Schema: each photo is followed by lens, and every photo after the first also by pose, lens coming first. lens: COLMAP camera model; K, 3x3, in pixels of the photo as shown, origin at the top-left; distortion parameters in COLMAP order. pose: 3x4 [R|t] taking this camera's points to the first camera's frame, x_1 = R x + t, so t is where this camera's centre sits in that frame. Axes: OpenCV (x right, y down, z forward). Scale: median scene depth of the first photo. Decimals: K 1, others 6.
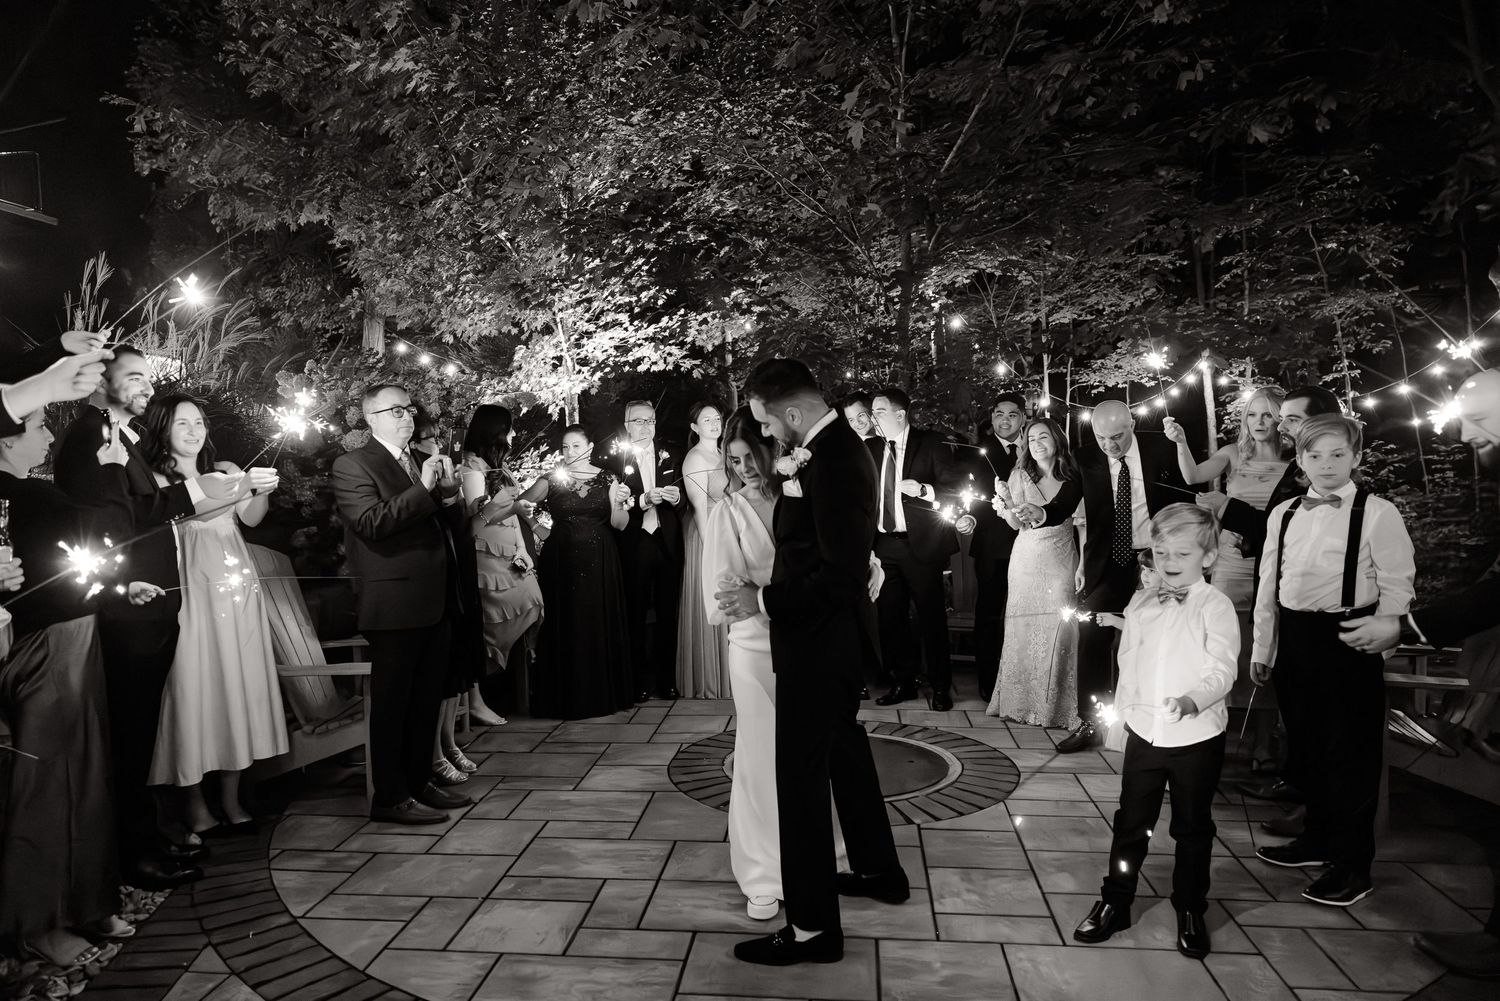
lens RADIAL K [[1044.4, 0, 735.0], [0, 1044.4, 504.0], [0, 0, 1]] dist [-0.007852, 0.004083]
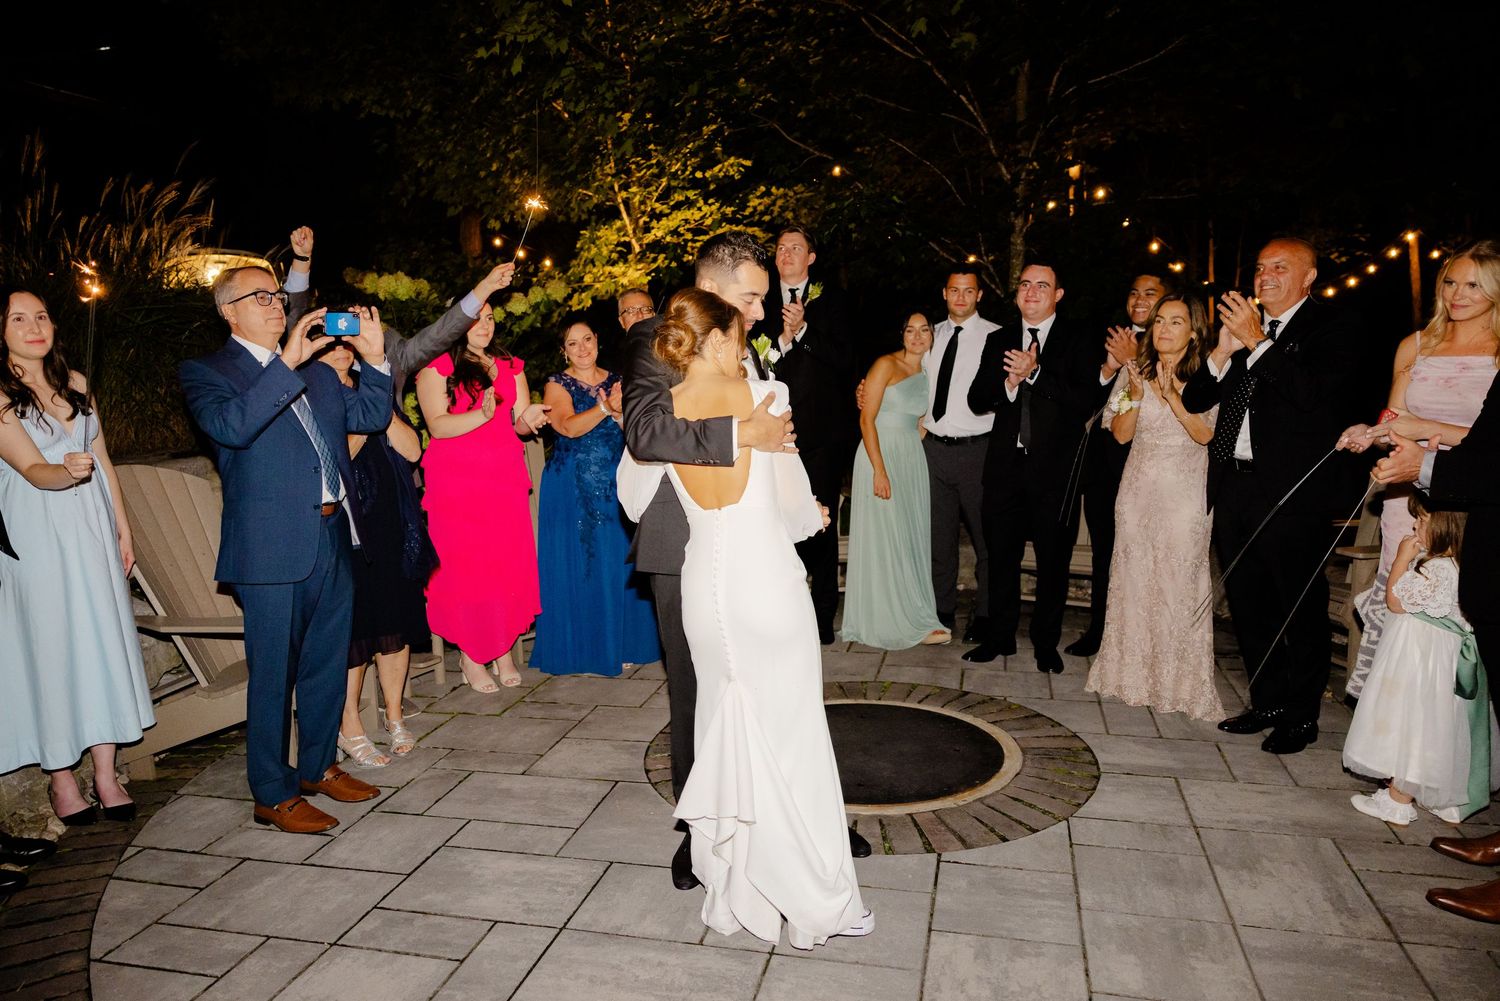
lens RADIAL K [[1057.7, 0, 728.4], [0, 1057.7, 500.3], [0, 0, 1]] dist [0.005951, 0.004988]
pose [[0.989469, 0.005696, -0.144630, 0.055565], [0.007898, 0.995612, 0.093241, -0.005589], [0.144527, -0.093401, 0.985083, 0.107724]]
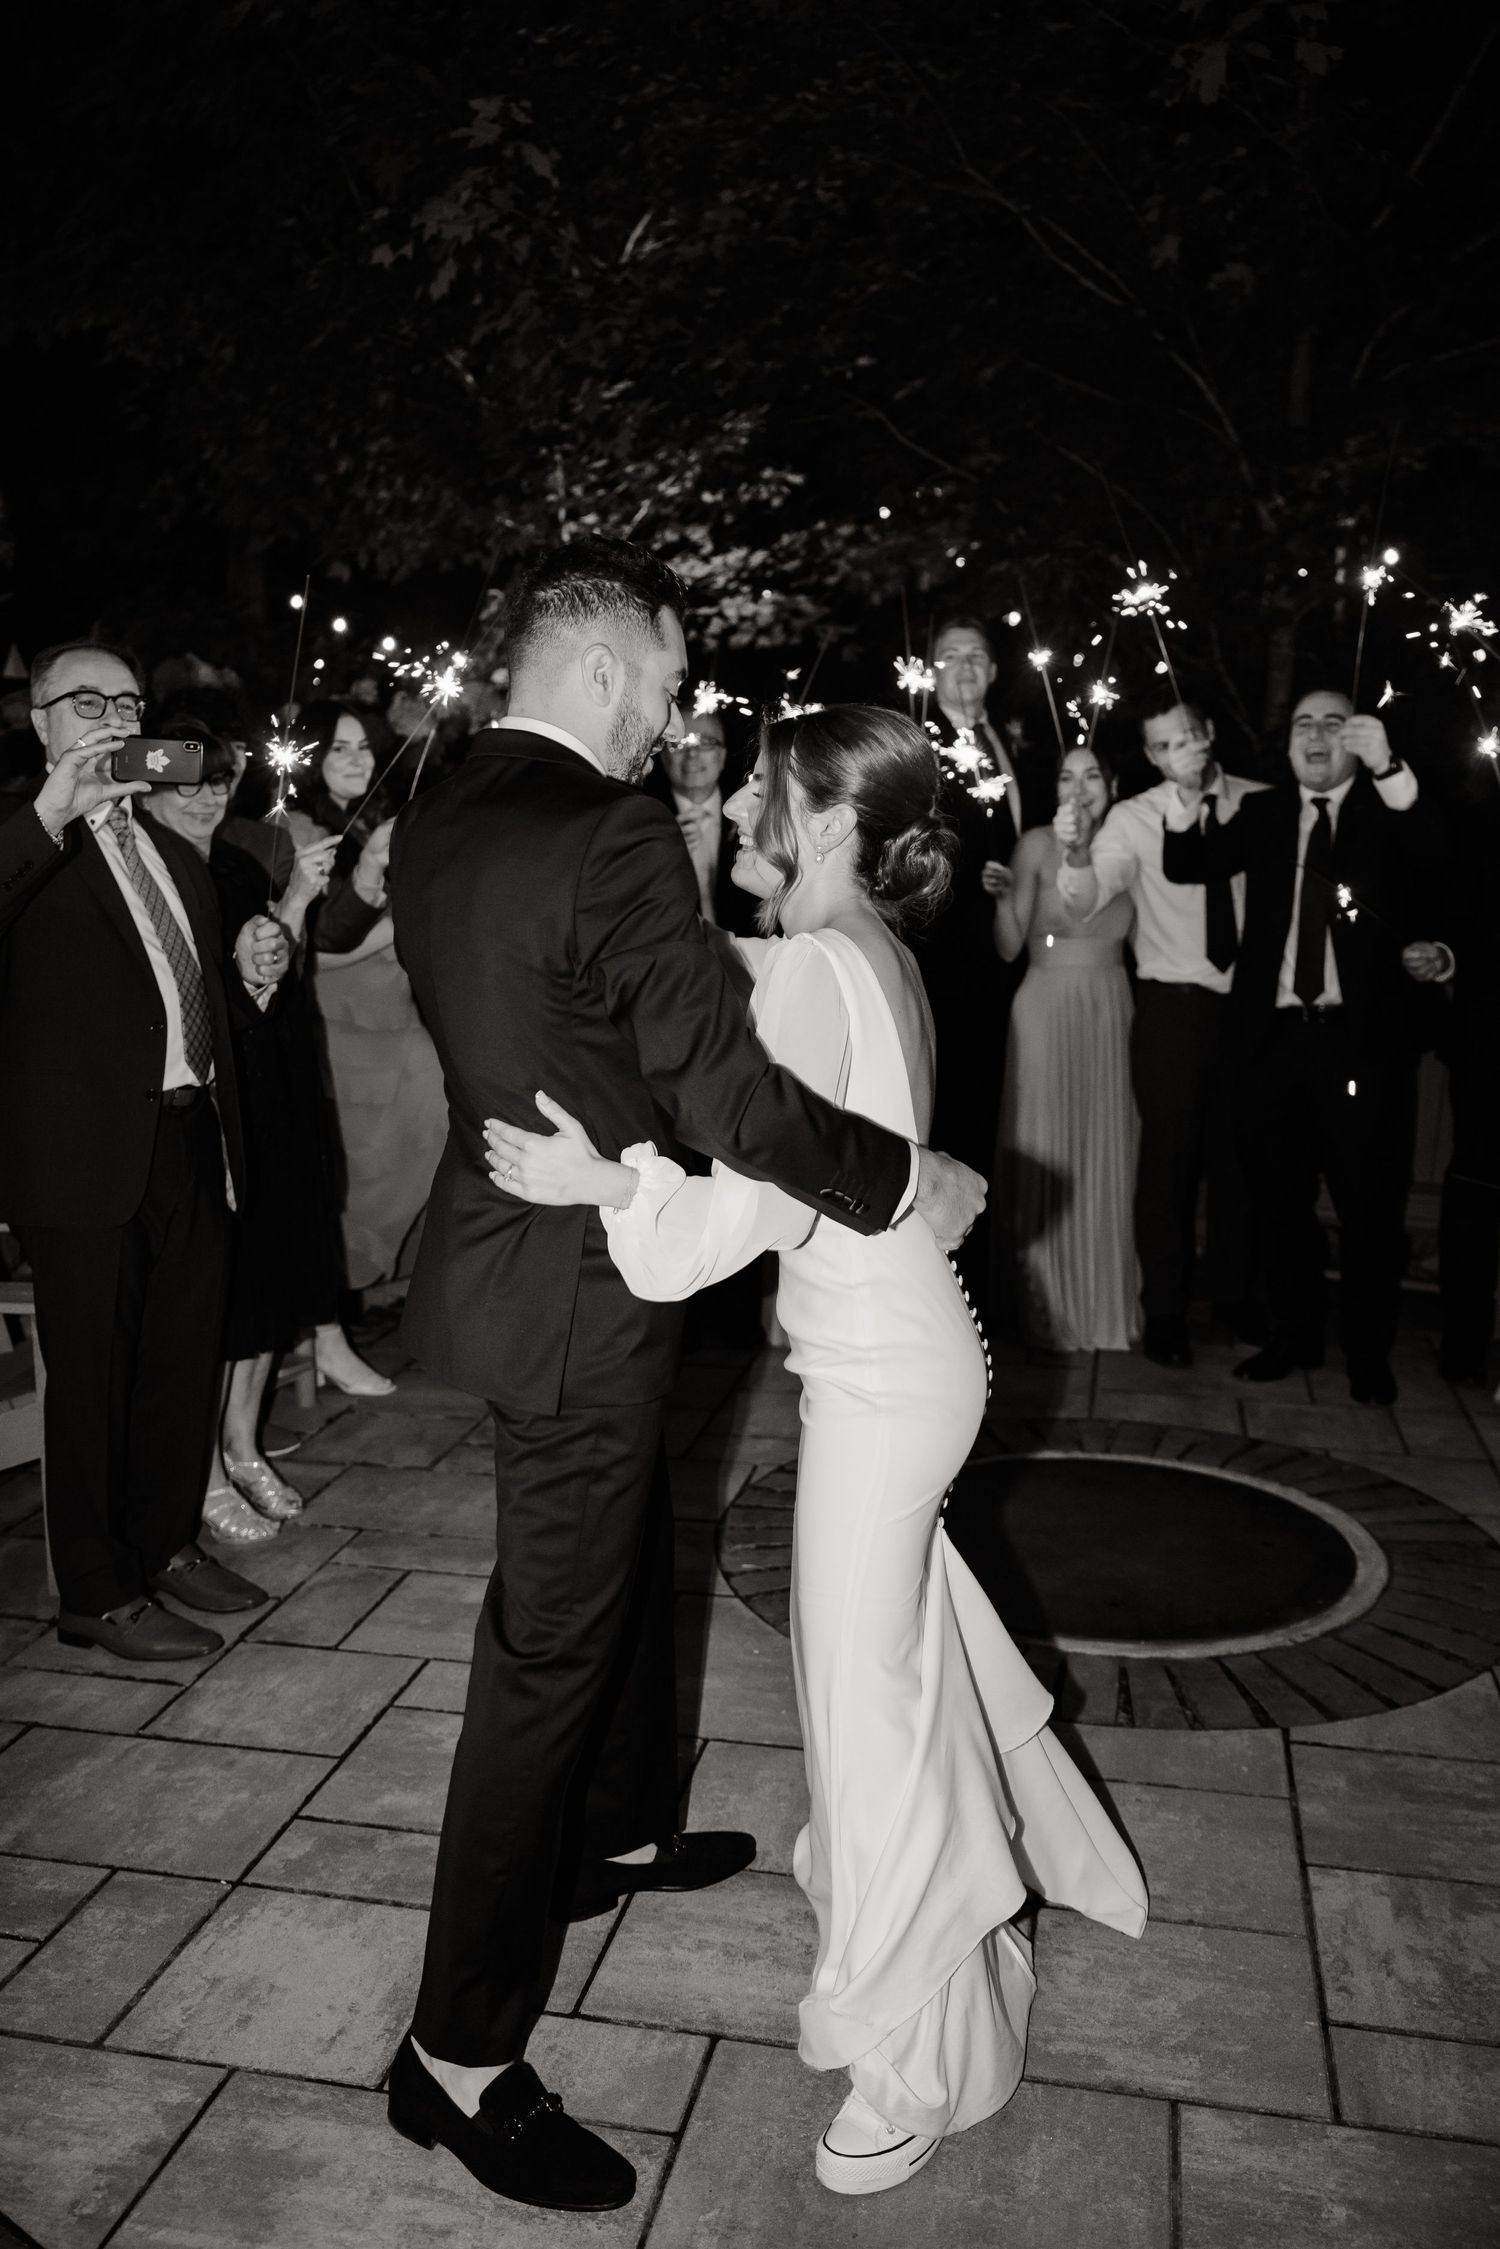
lens RADIAL K [[1883.9, 0, 753.0], [0, 1883.9, 1138.1], [0, 0, 1]] dist [-0.012691, 0.019487]
pose [[0.995058, 0.035194, -0.092852, 0.010109], [-0.023682, 0.992212, 0.122286, -0.006639], [0.096432, -0.119483, 0.988142, 0.106872]]
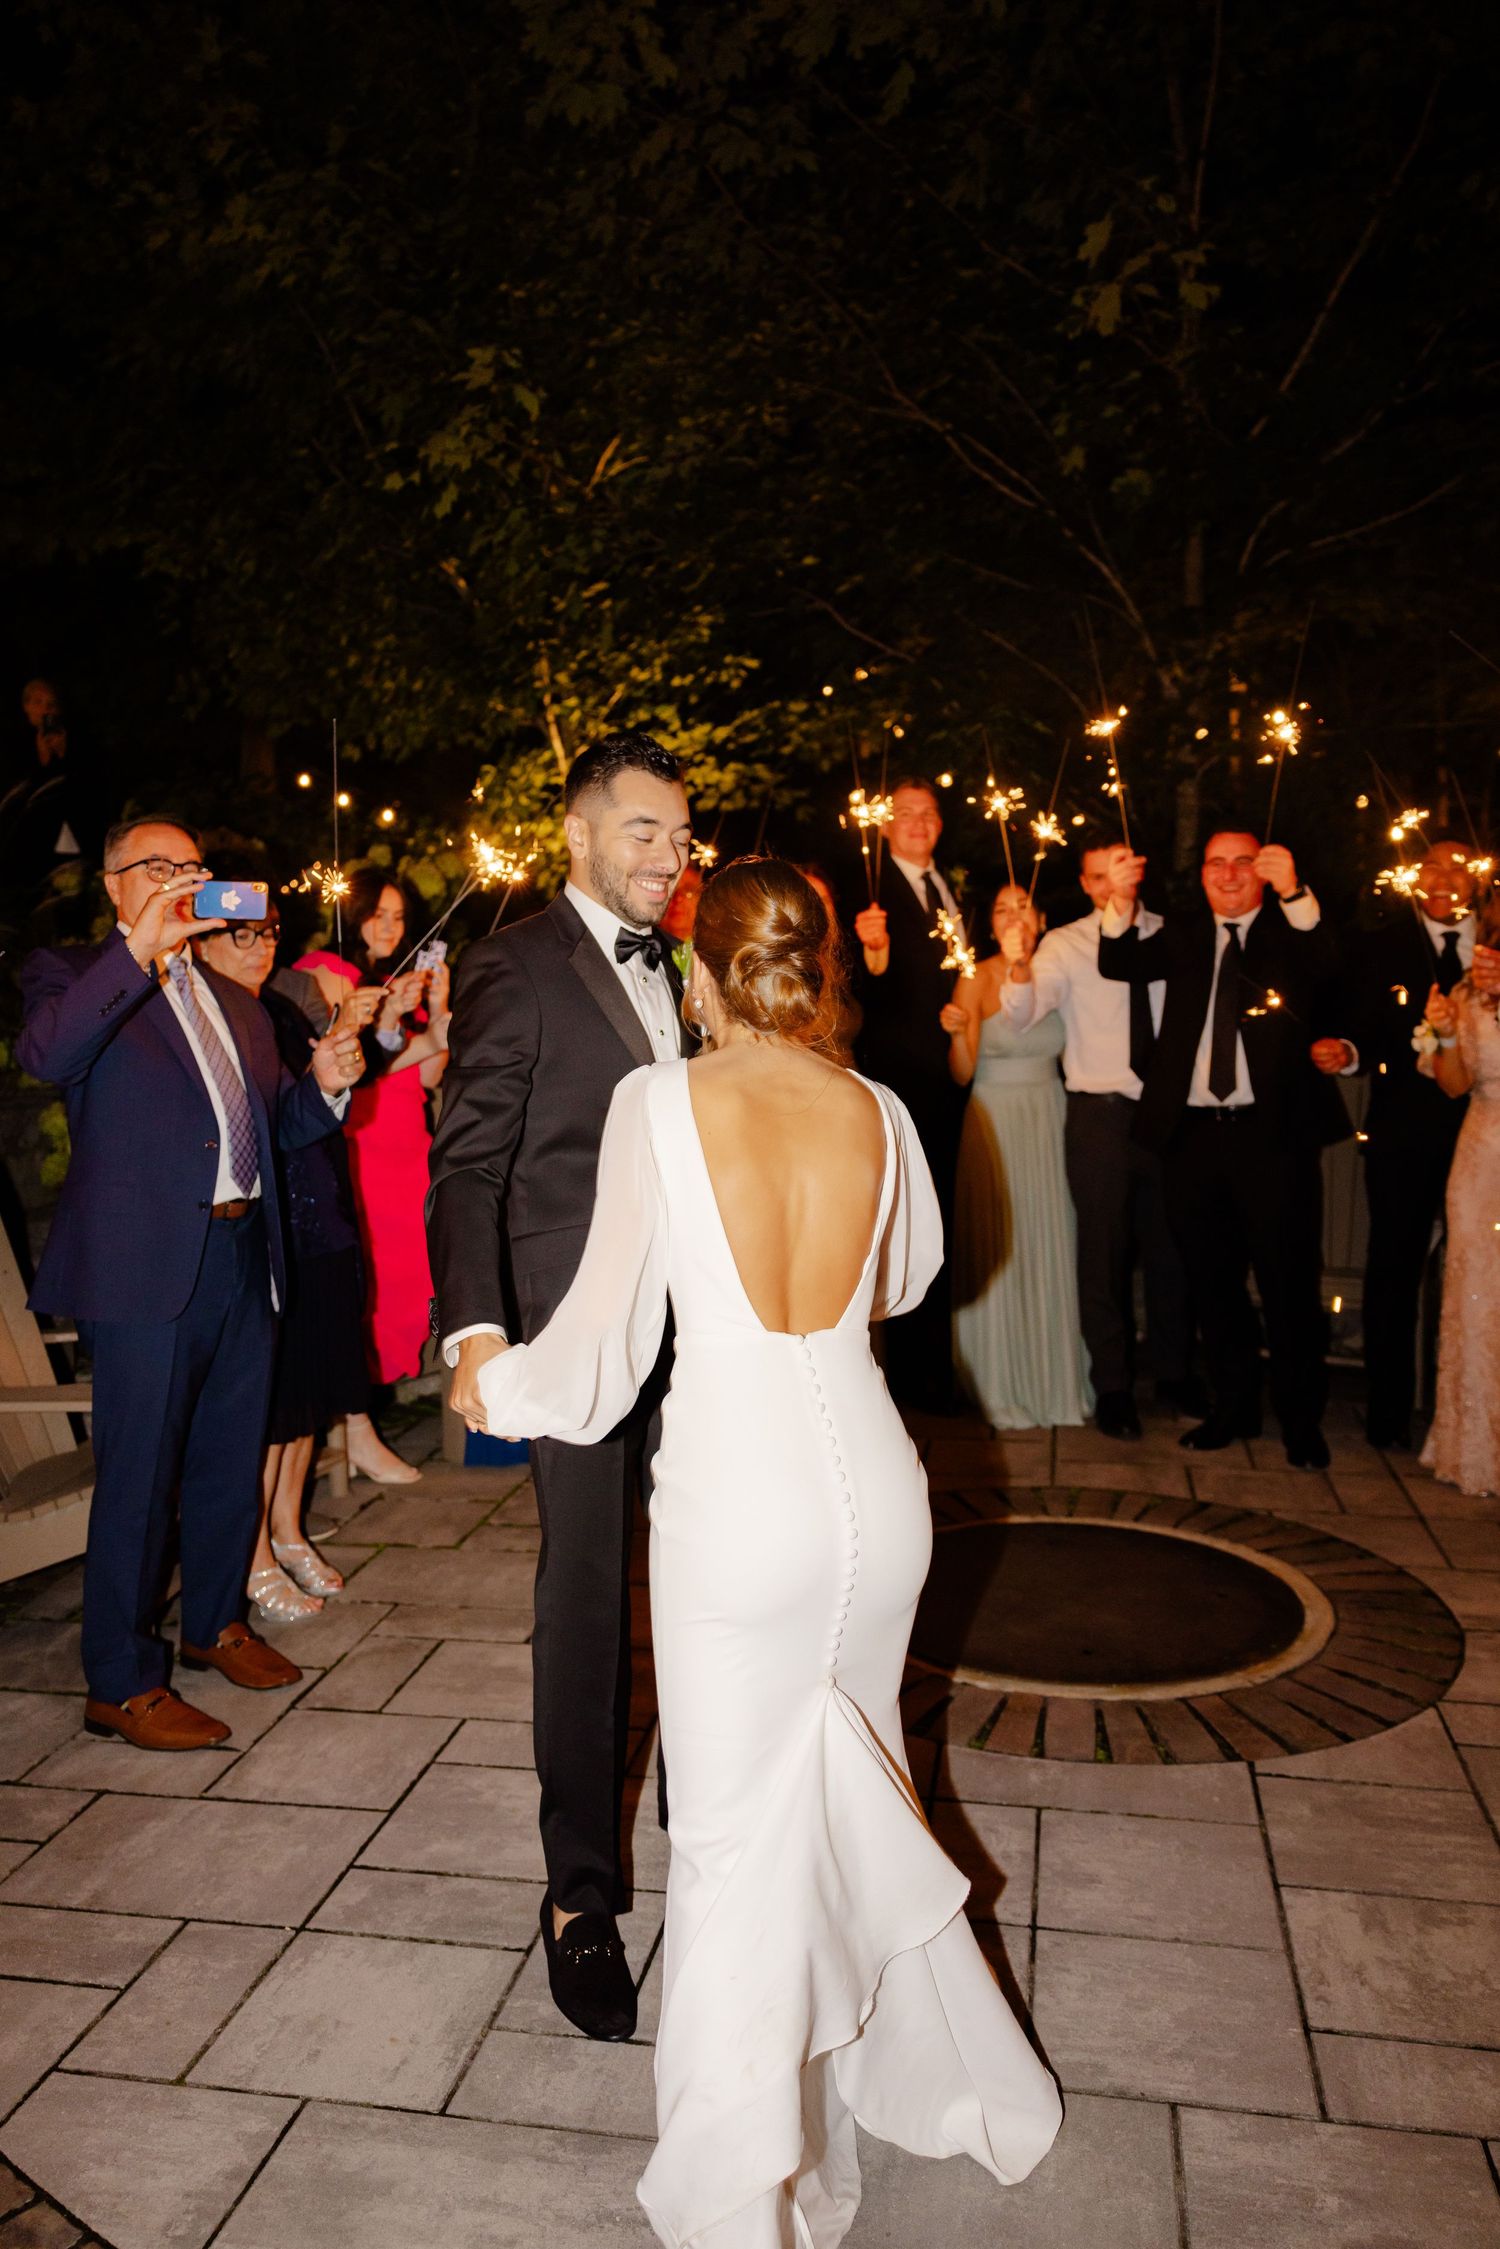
lens RADIAL K [[1715.8, 0, 724.5], [0, 1715.8, 1101.1], [0, 0, 1]] dist [0.057536, -0.049609]
pose [[0.995935, 0.001341, -0.090065, 0.005512], [0.001784, 0.999399, 0.034606, -0.004474], [0.090057, -0.034626, 0.995334, 0.093881]]
